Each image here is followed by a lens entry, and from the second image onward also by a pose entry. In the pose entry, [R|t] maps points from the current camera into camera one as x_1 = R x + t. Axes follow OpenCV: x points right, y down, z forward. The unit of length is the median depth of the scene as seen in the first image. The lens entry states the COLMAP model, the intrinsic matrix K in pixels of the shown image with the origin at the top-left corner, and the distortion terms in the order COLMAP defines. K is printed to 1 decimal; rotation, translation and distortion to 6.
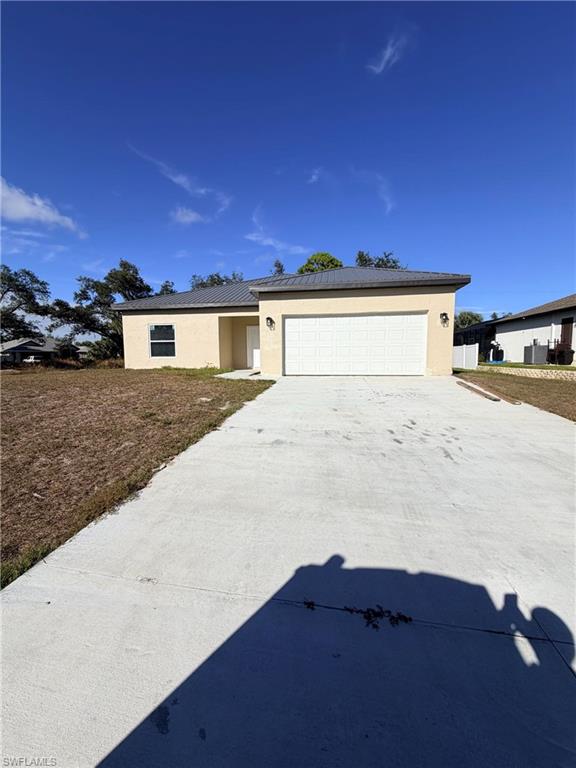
lens RADIAL K [[306.6, 0, 292.4], [0, 306.6, 387.5], [0, 0, 1]] dist [0.000208, 0.000151]
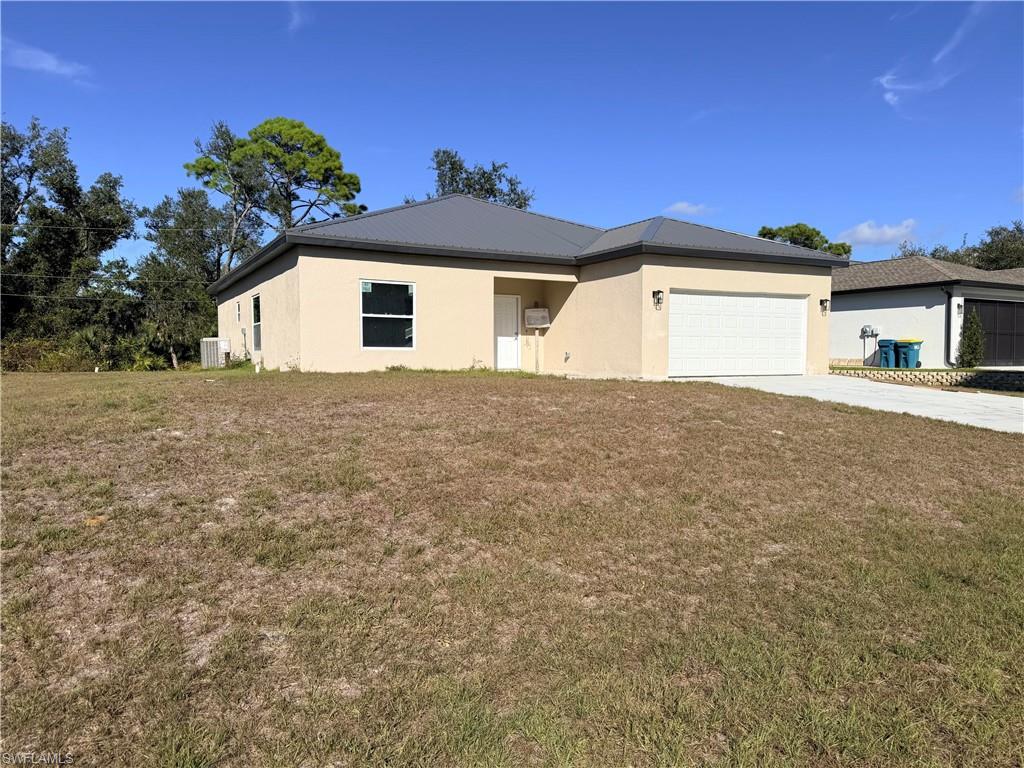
lens RADIAL K [[722.0, 0, 527.3], [0, 722.0, 400.2], [0, 0, 1]] dist [0.037187, -0.032796]
pose [[0.799283, -0.028747, 0.600267, -0.973204], [0.054569, 0.998201, -0.024857, 0.027583], [-0.598472, 0.052624, 0.799413, -0.068731]]
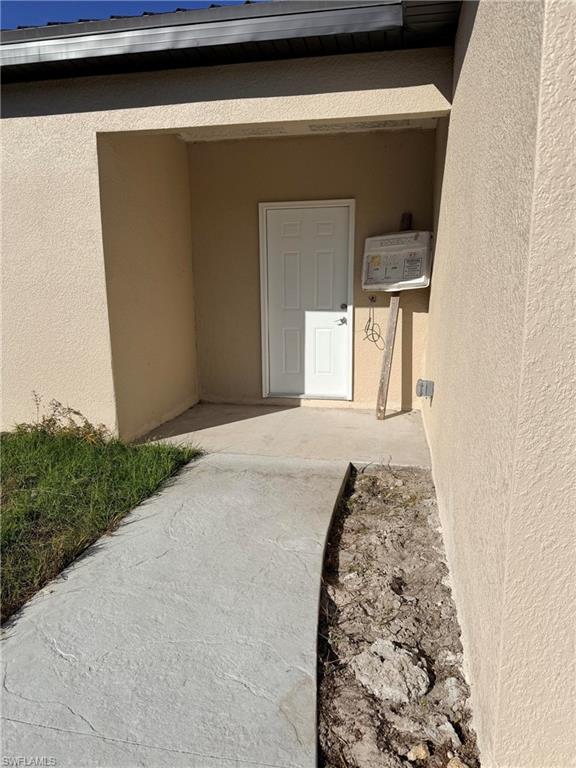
lens RADIAL K [[541.5, 0, 291.8], [0, 541.5, 385.6], [0, 0, 1]] dist [0.037187, -0.032796]
pose [[0.997081, 0.025629, -0.071915, -0.111630], [-0.017794, 0.994041, 0.107547, -0.128284], [0.074243, -0.105953, 0.991596, 0.694784]]
